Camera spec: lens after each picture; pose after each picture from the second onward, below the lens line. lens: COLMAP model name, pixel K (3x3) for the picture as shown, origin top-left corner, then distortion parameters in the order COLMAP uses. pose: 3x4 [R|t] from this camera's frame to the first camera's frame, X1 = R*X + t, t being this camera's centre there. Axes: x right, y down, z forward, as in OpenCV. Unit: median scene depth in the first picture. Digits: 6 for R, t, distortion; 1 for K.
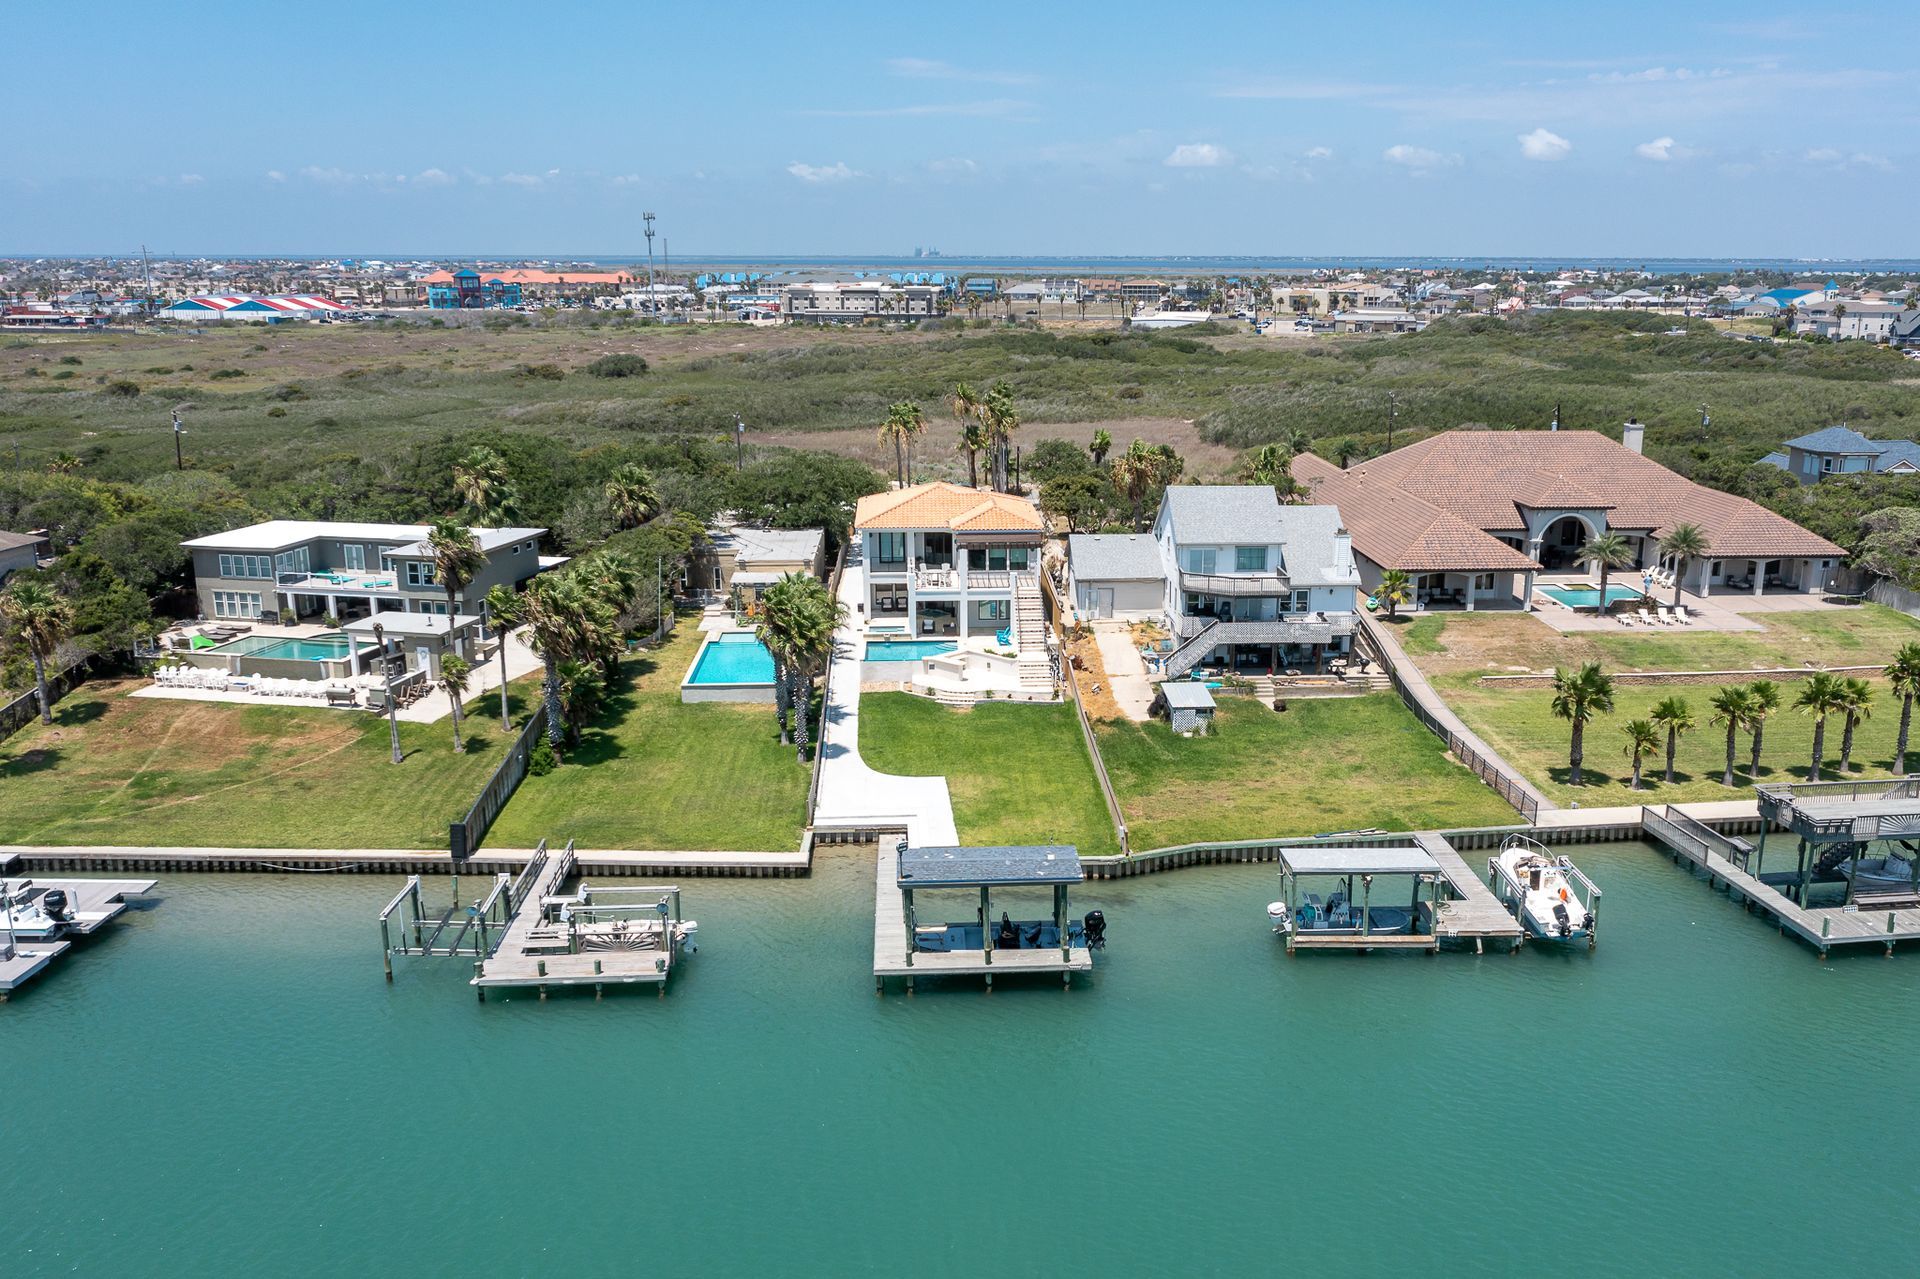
lens RADIAL K [[1020.8, 0, 946.6], [0, 1020.8, 616.2], [0, 0, 1]] dist [0.003419, 0.001468]
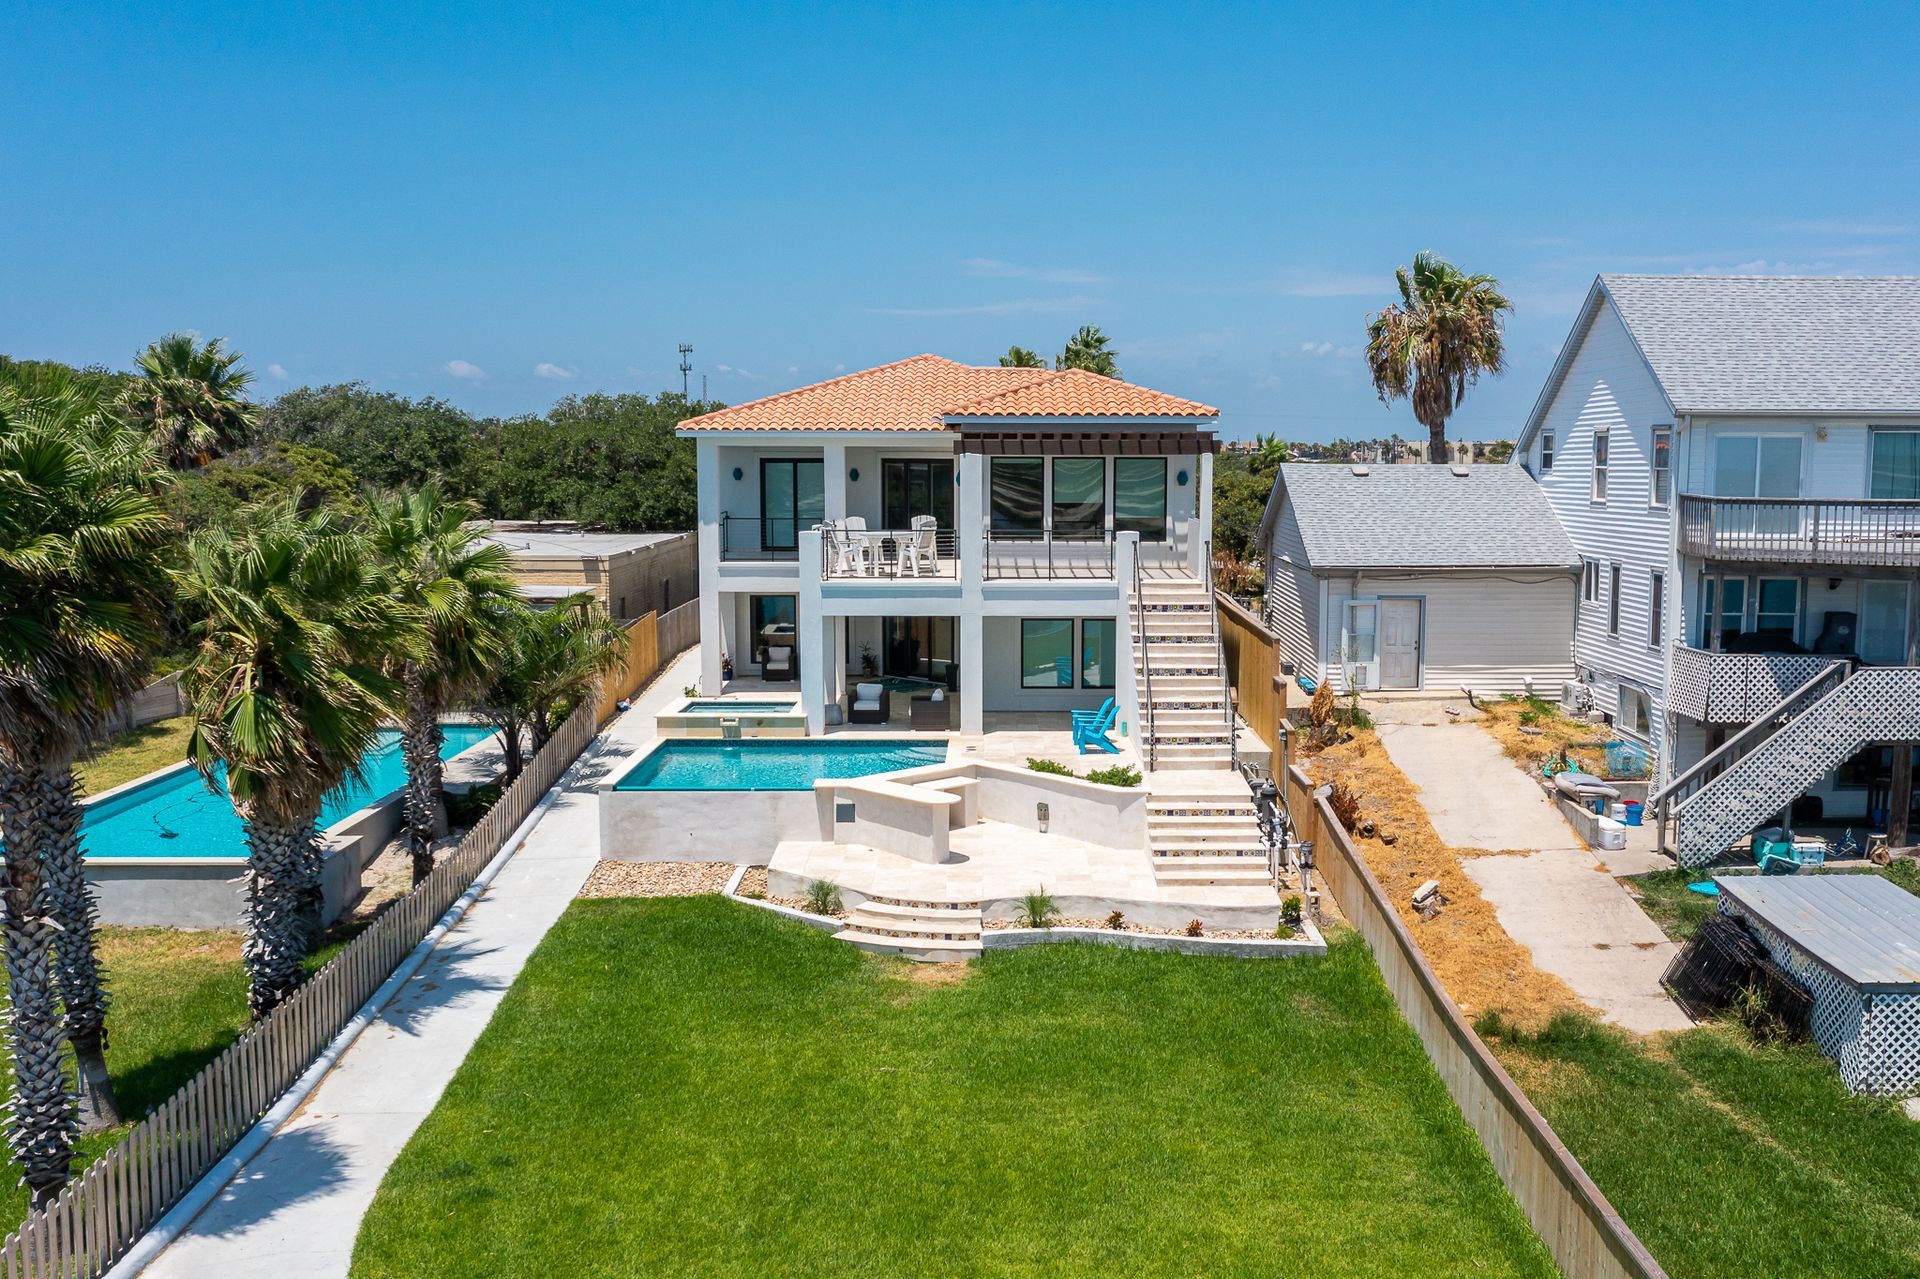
lens RADIAL K [[1481.5, 0, 994.4], [0, 1481.5, 636.2], [0, 0, 1]] dist [0.002290, 0.002871]
pose [[0.999853, 0.010650, -0.013464, 0.032208], [-0.012052, 0.994002, -0.108697, 0.043924], [0.012226, 0.108844, 0.993984, 0.567253]]
